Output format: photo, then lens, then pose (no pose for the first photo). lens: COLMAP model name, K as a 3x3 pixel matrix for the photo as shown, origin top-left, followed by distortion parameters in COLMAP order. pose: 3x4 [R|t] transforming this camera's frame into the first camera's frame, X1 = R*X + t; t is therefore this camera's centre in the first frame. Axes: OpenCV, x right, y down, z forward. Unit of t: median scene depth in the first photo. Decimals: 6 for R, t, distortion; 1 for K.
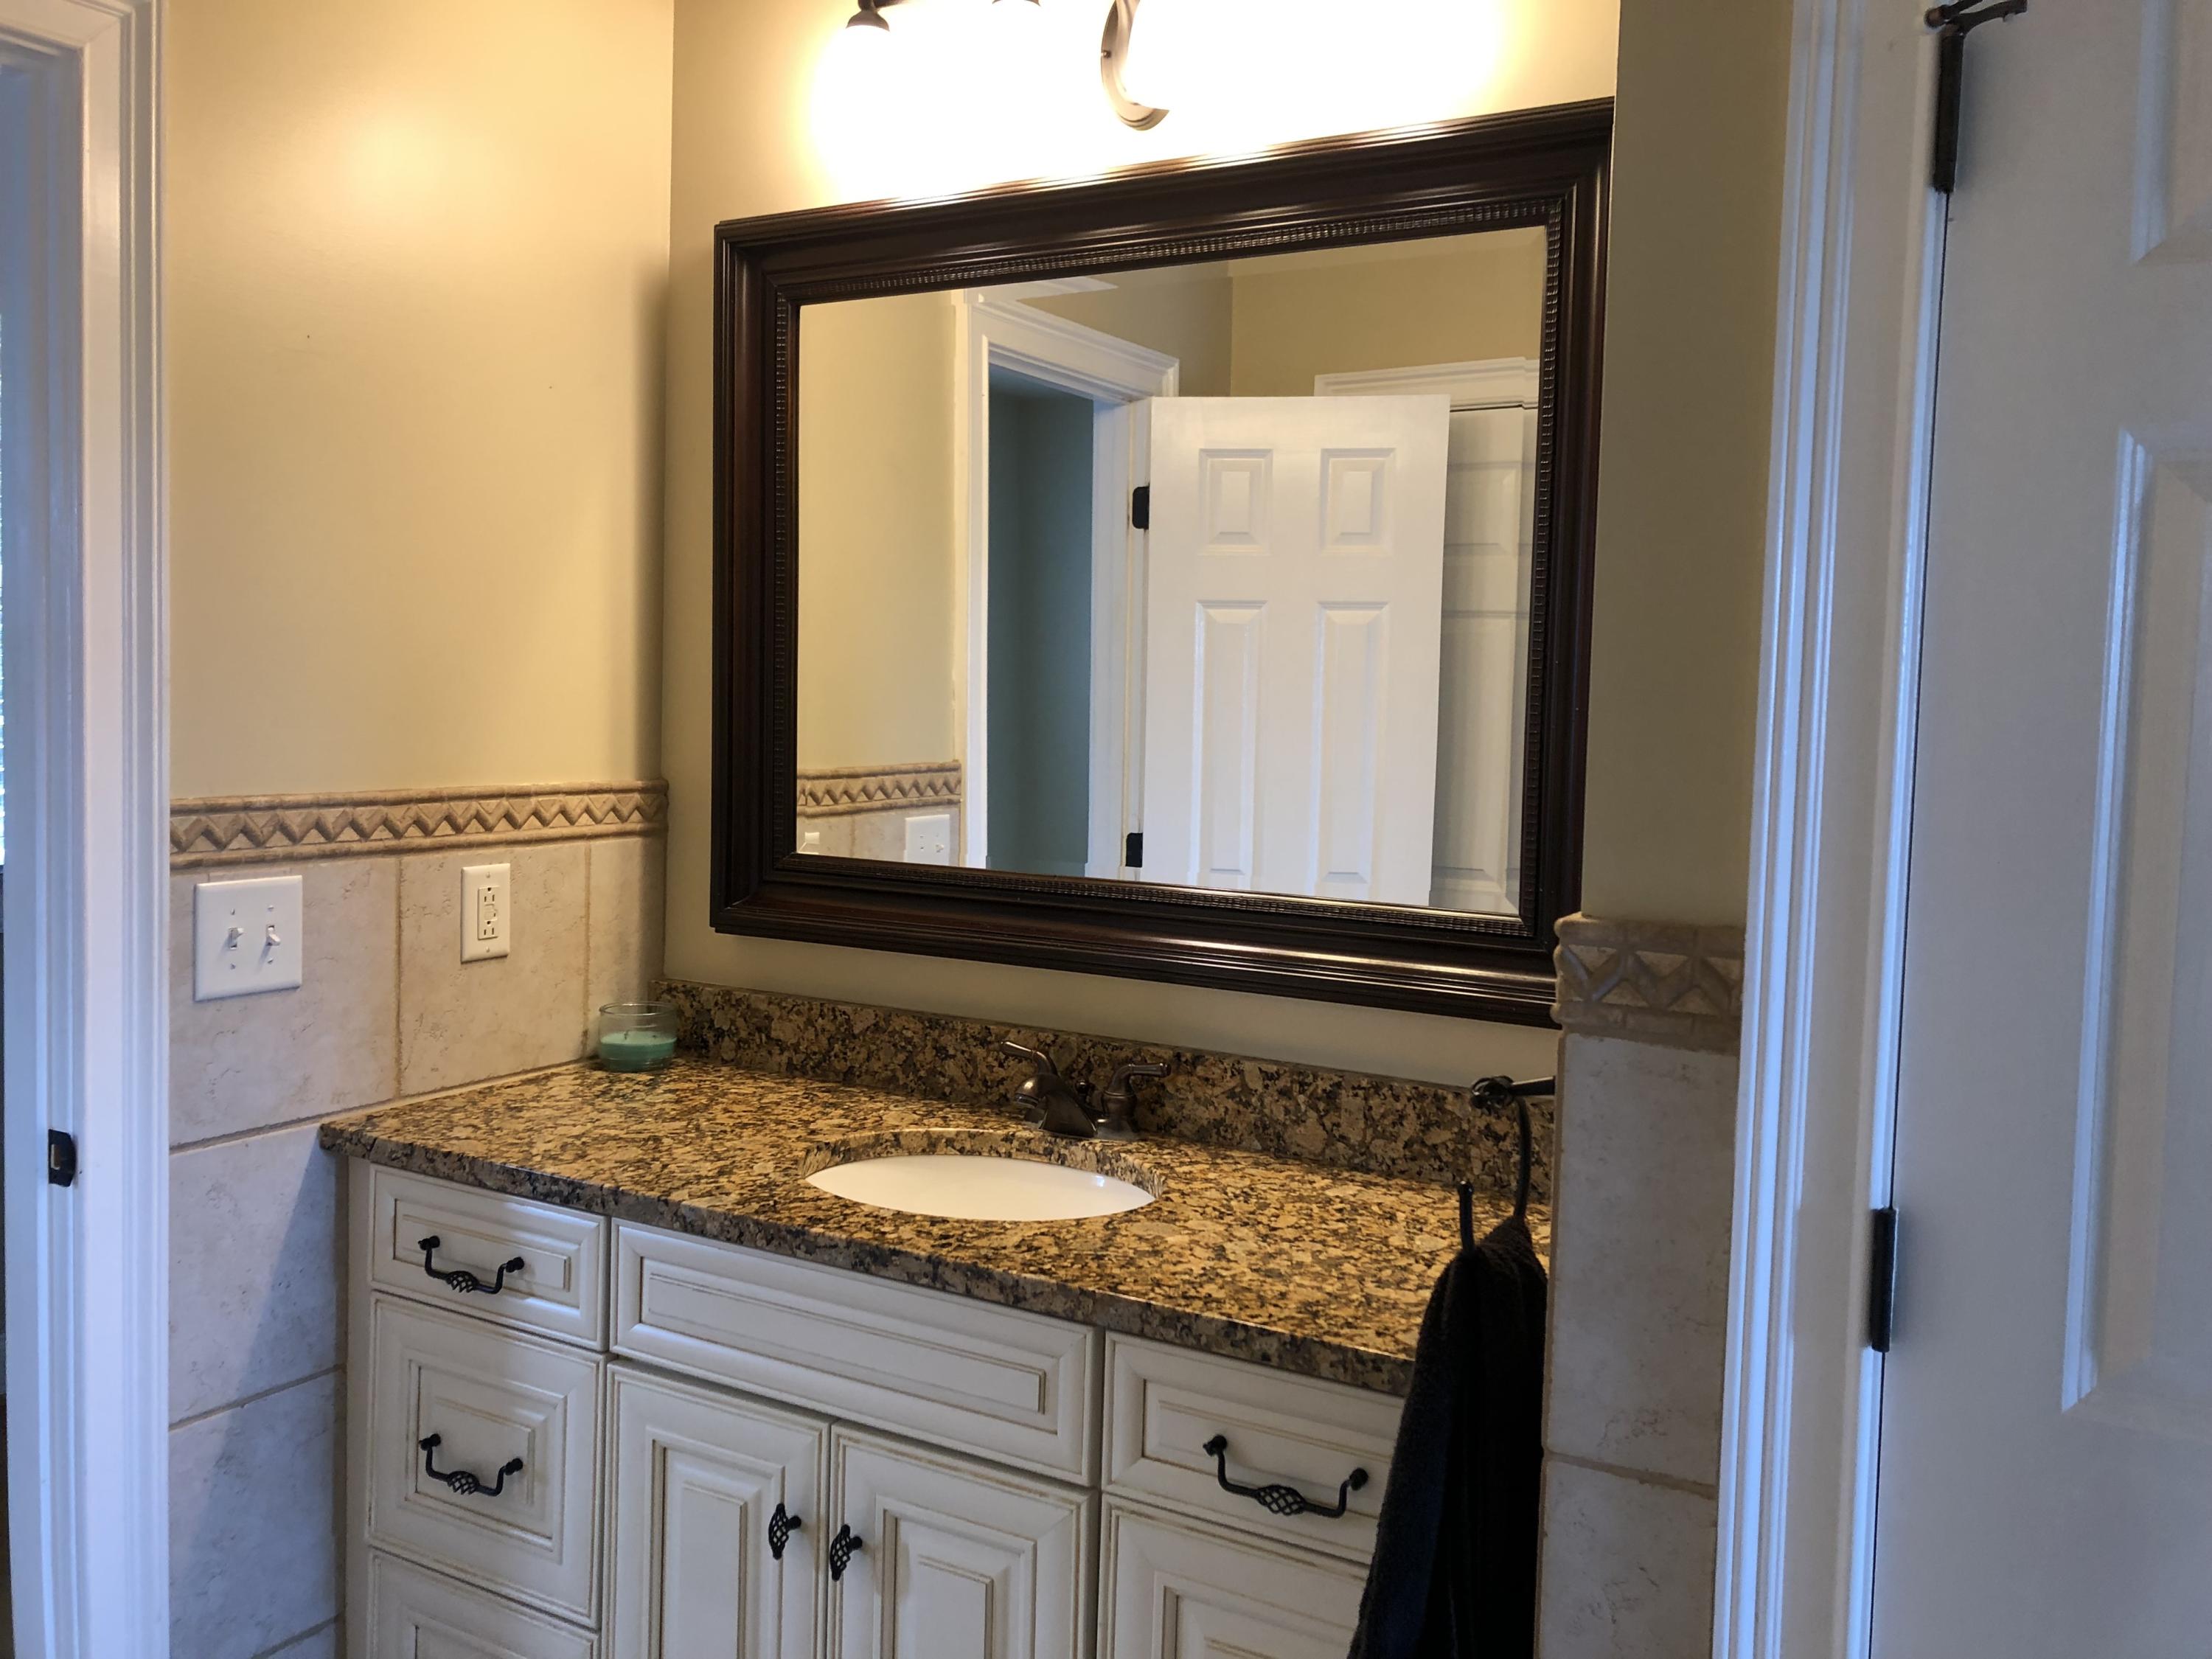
lens RADIAL K [[1830.5, 0, 1109.1], [0, 1830.5, 823.2], [0, 0, 1]] dist [0.042088, -0.050270]
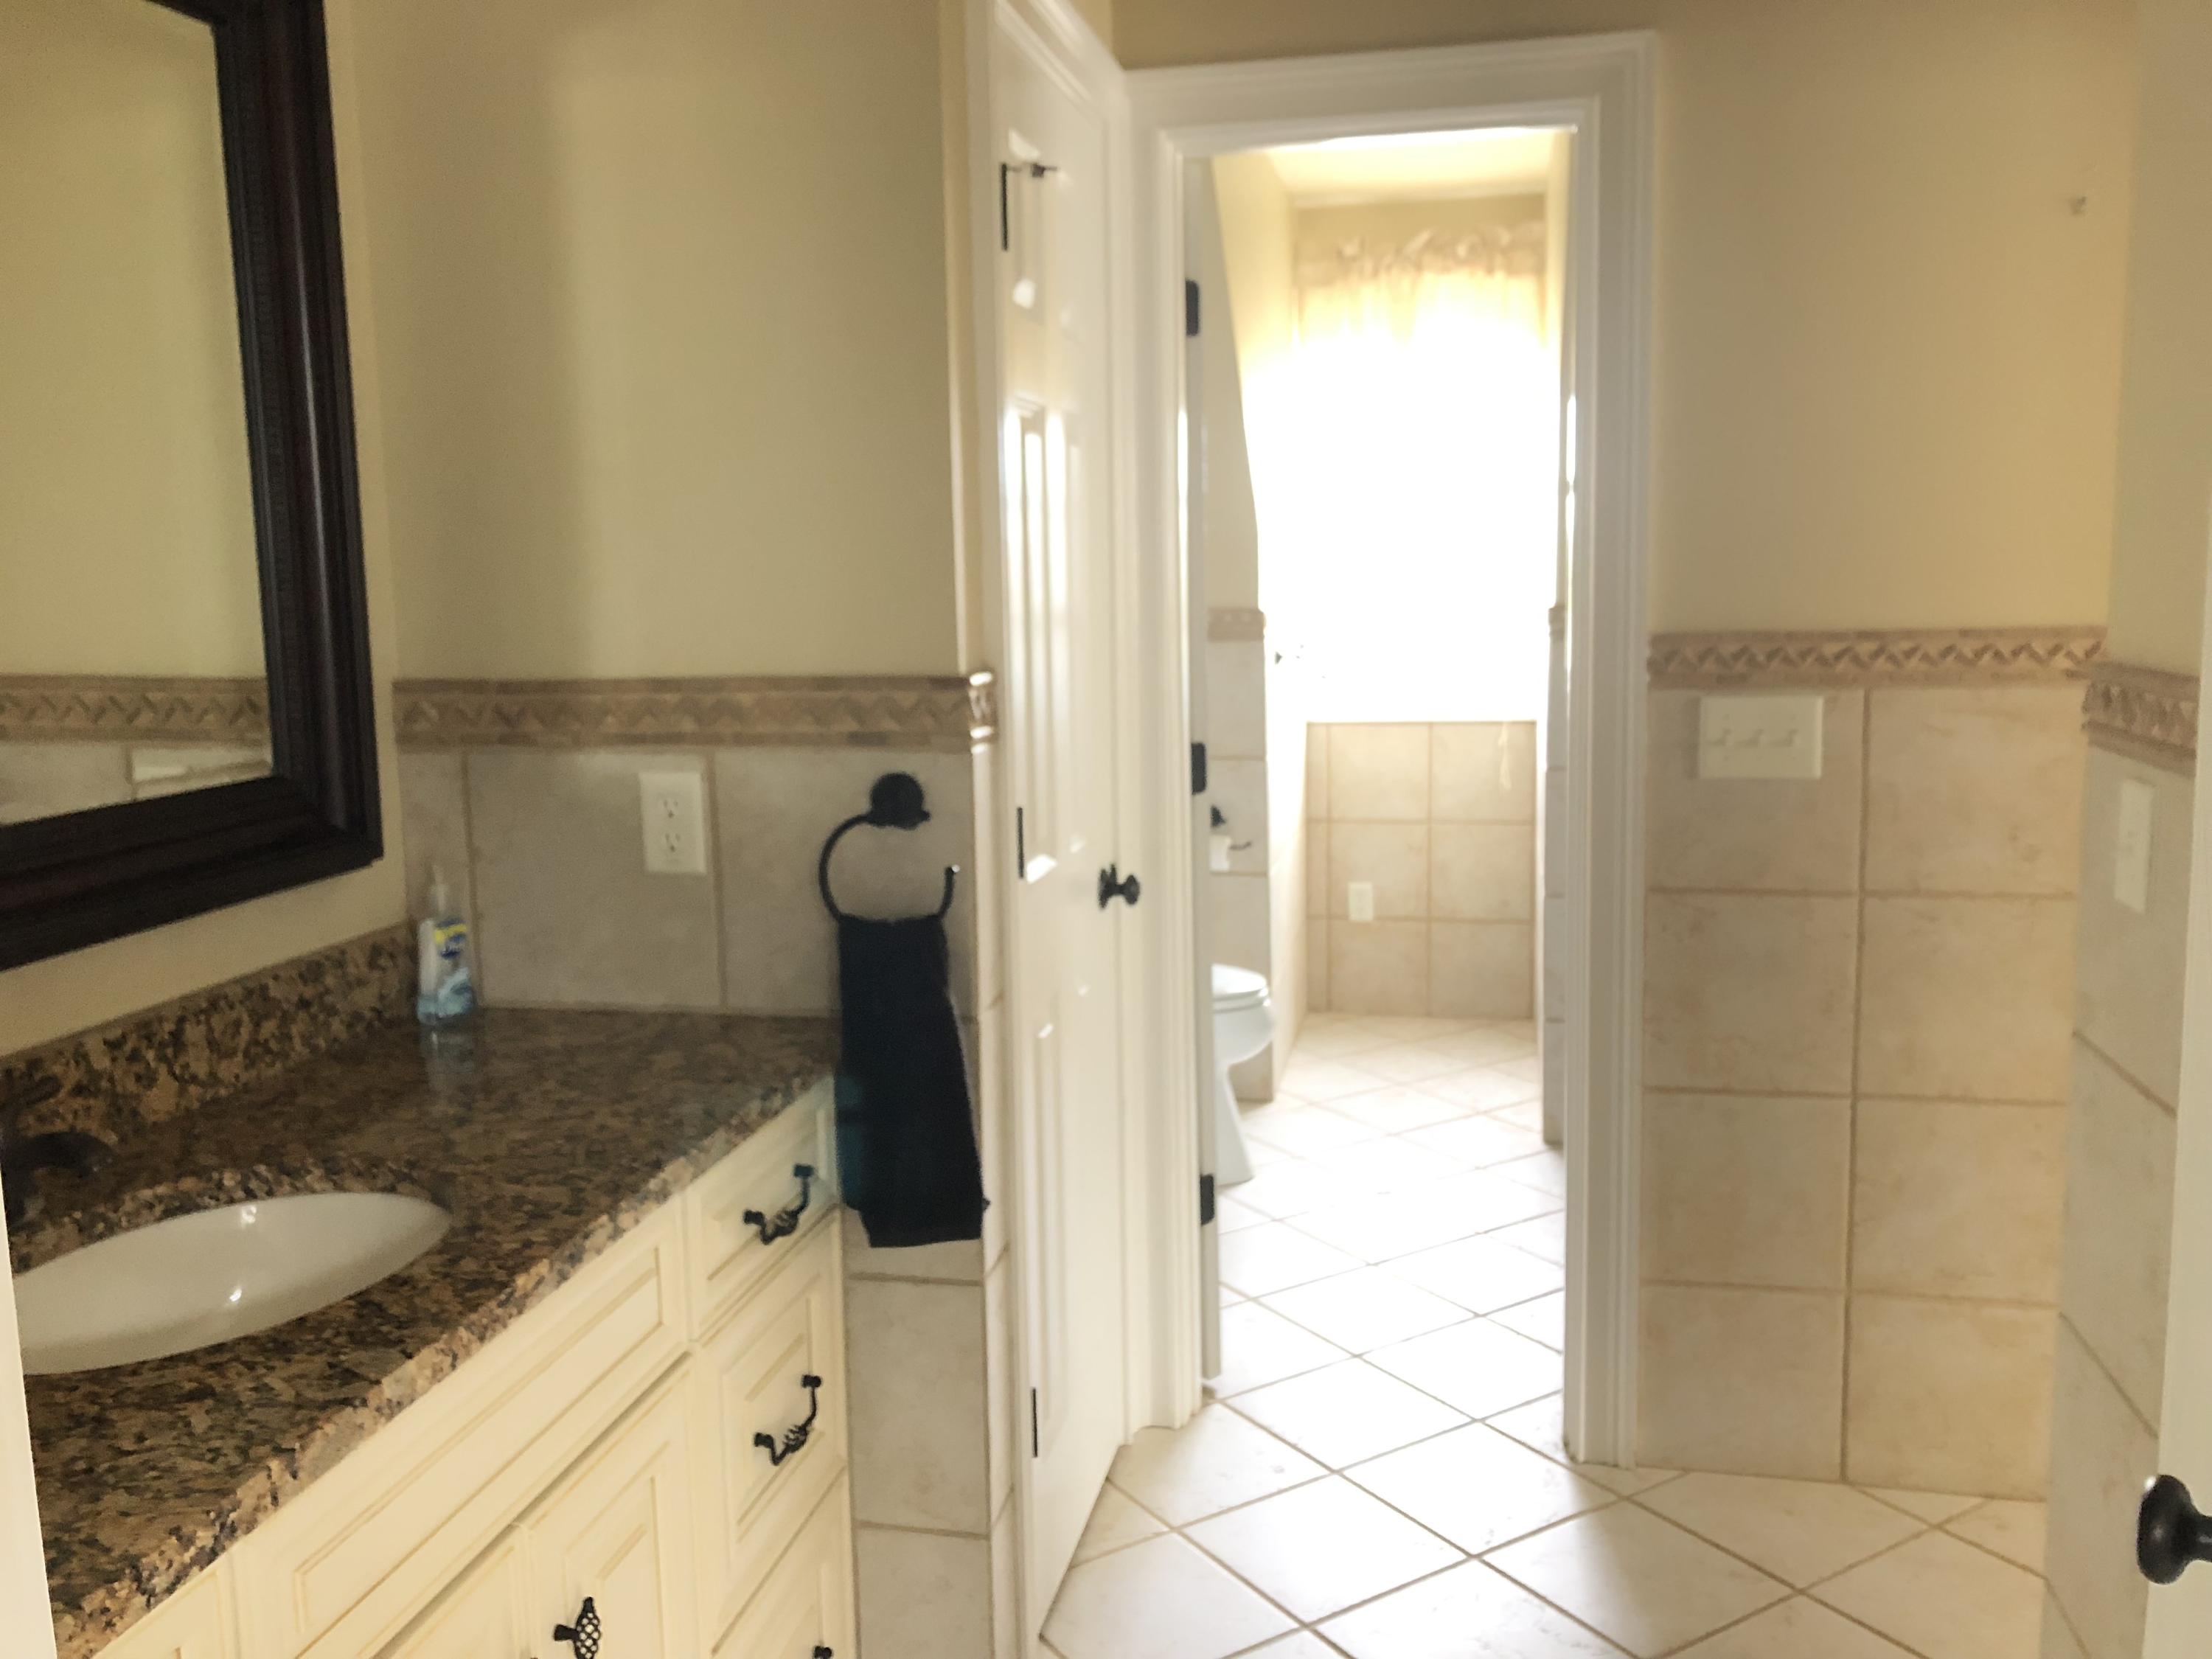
lens RADIAL K [[1830.5, 0, 1107.7], [0, 1830.5, 826.2], [0, 0, 1]] dist [0.042088, -0.050270]
pose [[-0.291010, -0.167030, 0.942027, -0.784345], [0.085463, 0.976167, 0.199484, -0.075948], [-0.952895, 0.138561, -0.269799, 0.820226]]
